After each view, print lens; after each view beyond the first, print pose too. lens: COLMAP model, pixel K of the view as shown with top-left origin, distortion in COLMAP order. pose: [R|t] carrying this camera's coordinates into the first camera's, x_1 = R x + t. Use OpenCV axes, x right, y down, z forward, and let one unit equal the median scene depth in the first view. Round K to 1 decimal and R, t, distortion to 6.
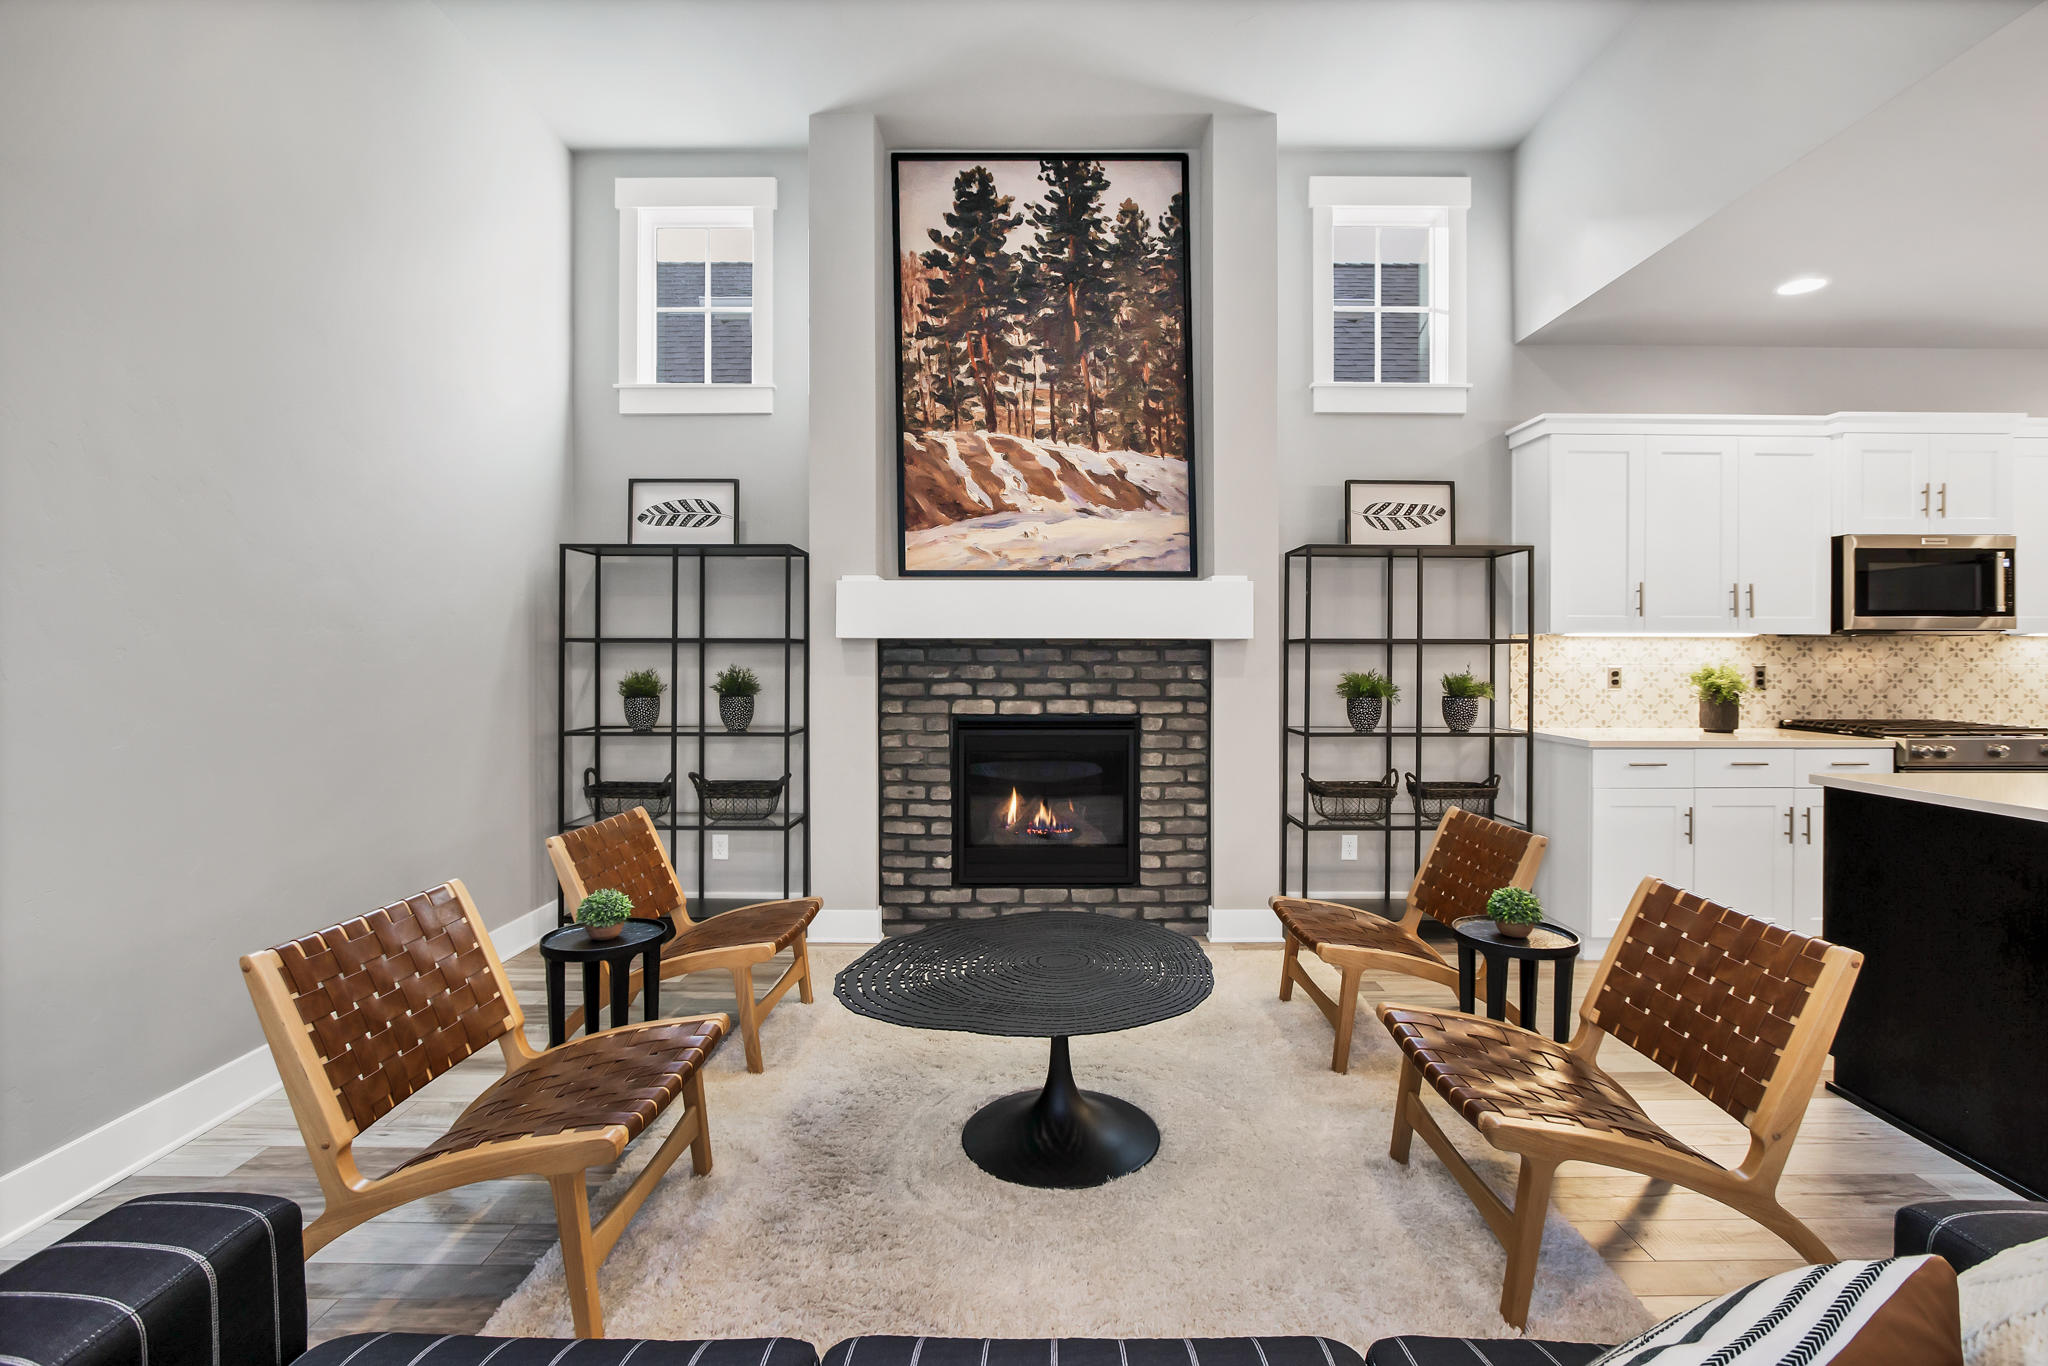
lens RADIAL K [[945.5, 0, 1044.5], [0, 945.5, 656.0], [0, 0, 1]] dist [-0.026765, 0.006106]
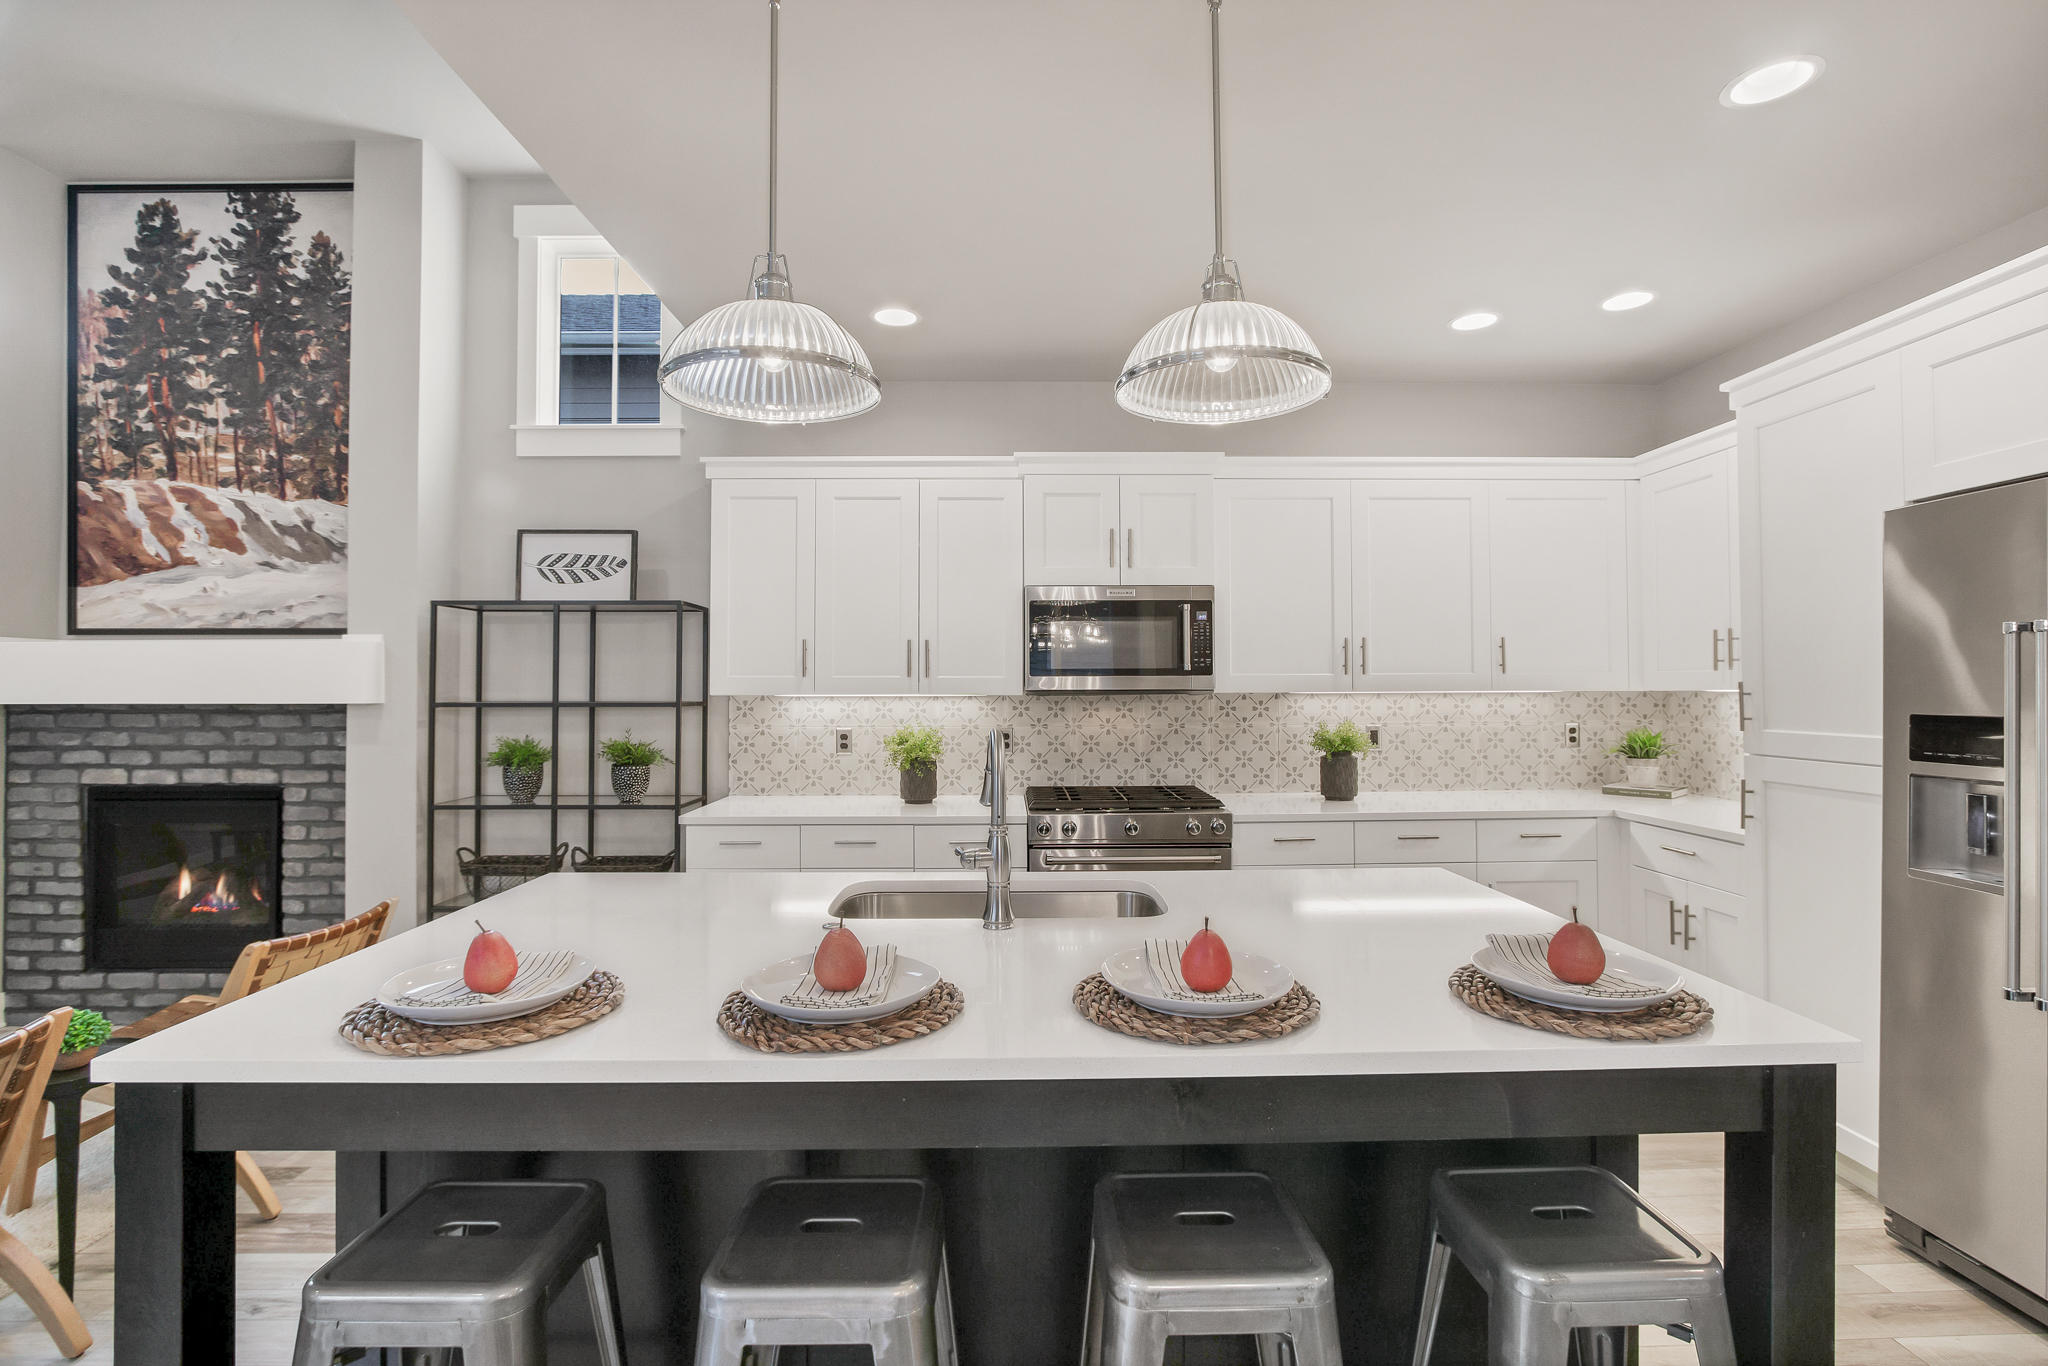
lens RADIAL K [[943.6, 0, 1018.0], [0, 943.6, 675.1], [0, 0, 1]] dist [-0.028419, 0.005905]
pose [[0.999762, -0.003982, 0.021459, 0.764039], [0.004384, 0.999815, -0.018728, -0.023582], [-0.021381, 0.018818, 0.999594, 0.070124]]
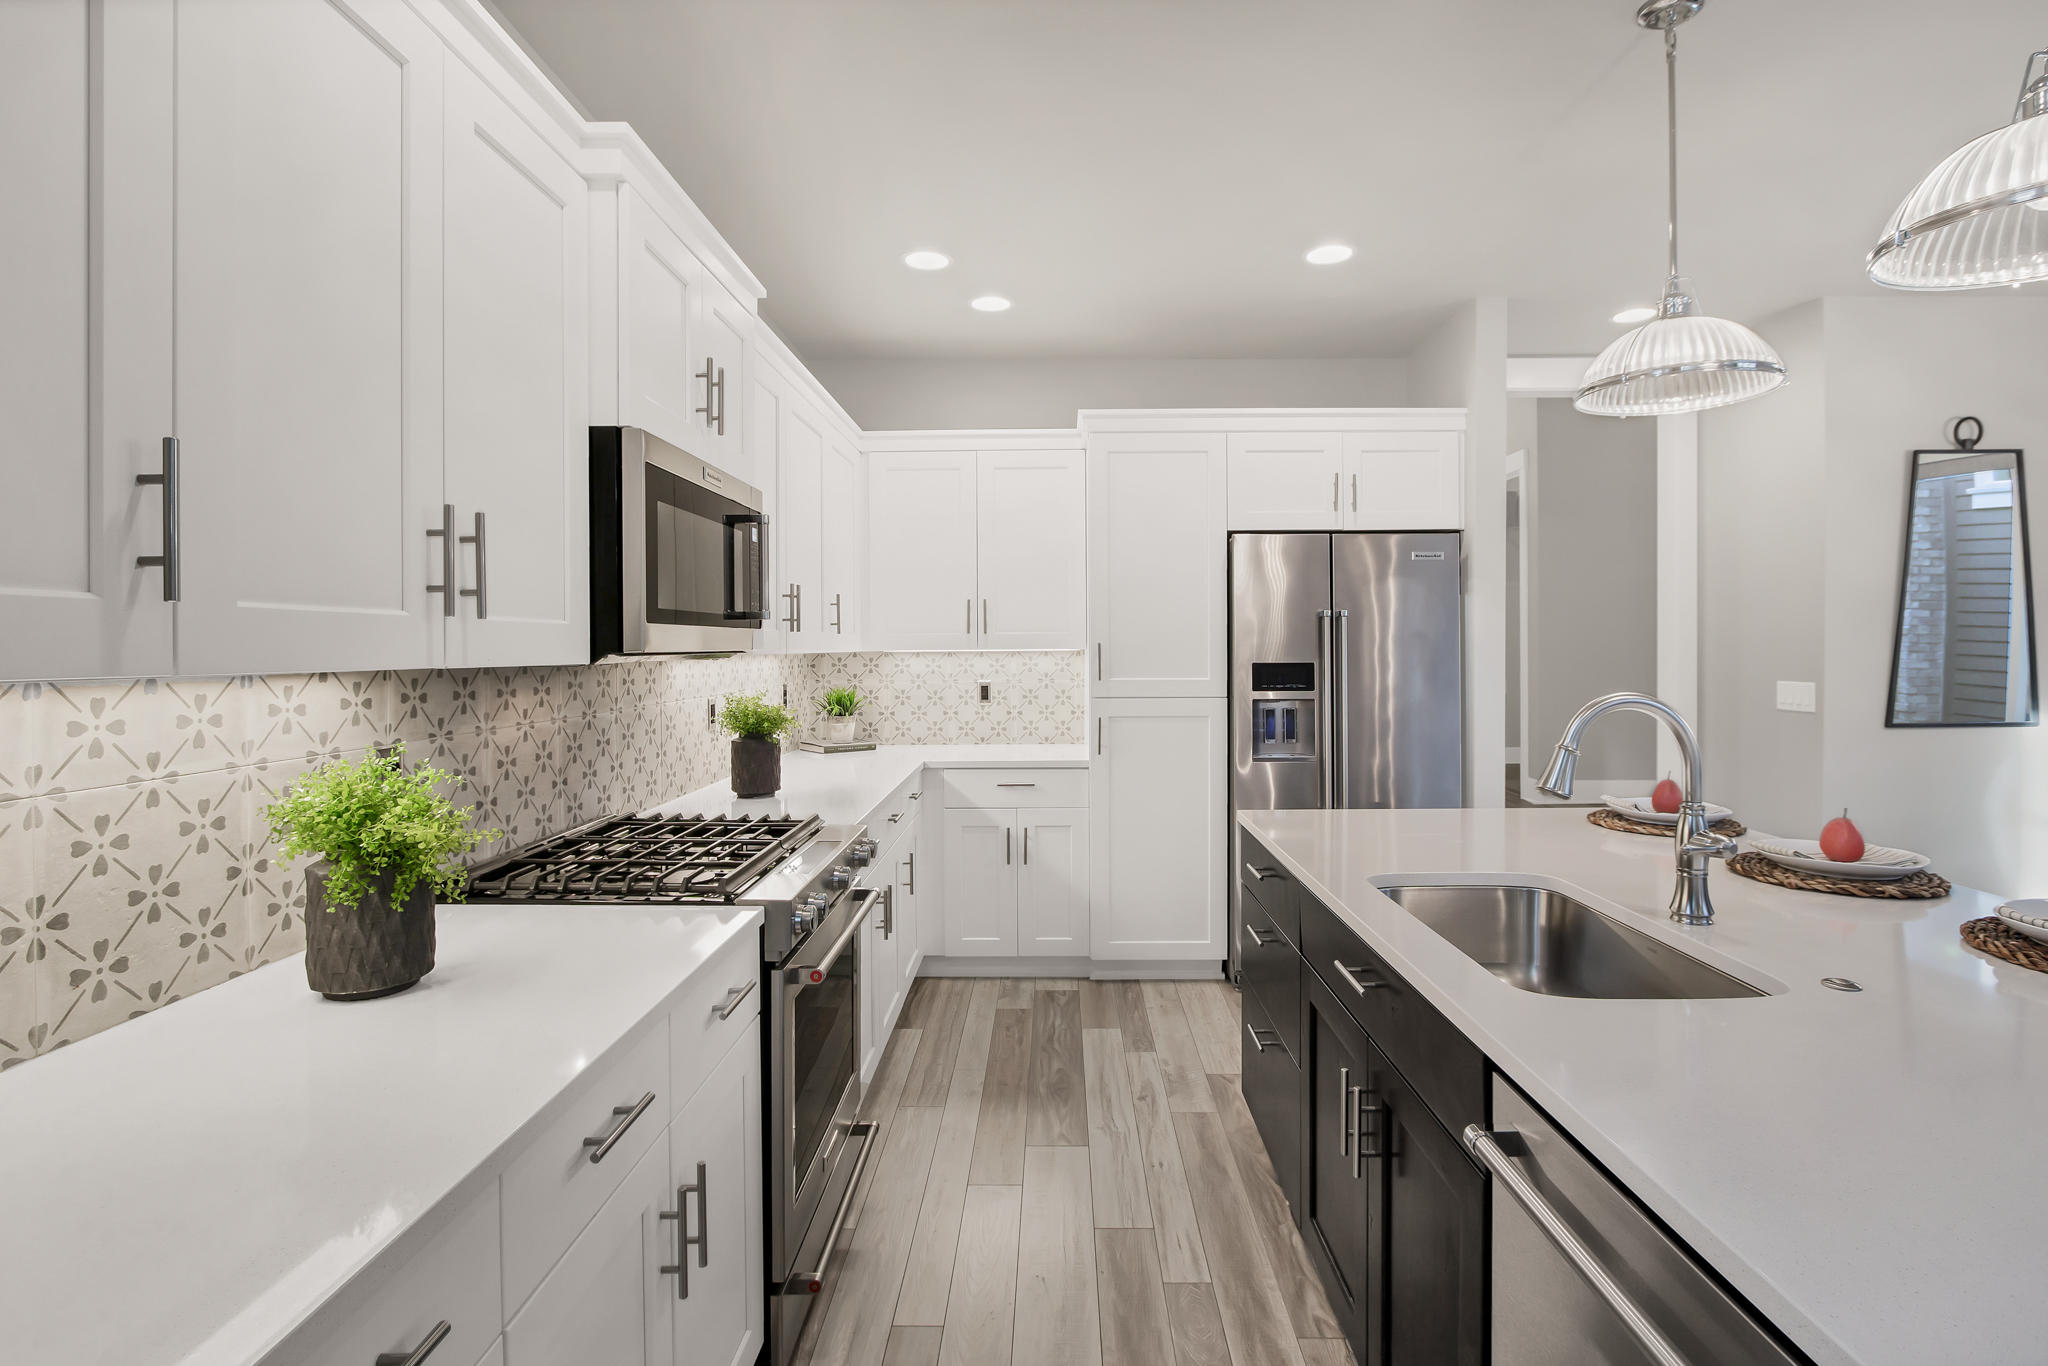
lens RADIAL K [[970.9, 0, 1033.3], [0, 970.9, 657.6], [0, 0, 1]] dist [-0.016143, 0.000176]
pose [[0.021244, -0.012624, 0.999695, 0.393935], [0.009196, 0.999880, 0.012431, -0.027537], [-0.999732, 0.008929, 0.021358, 0.742710]]
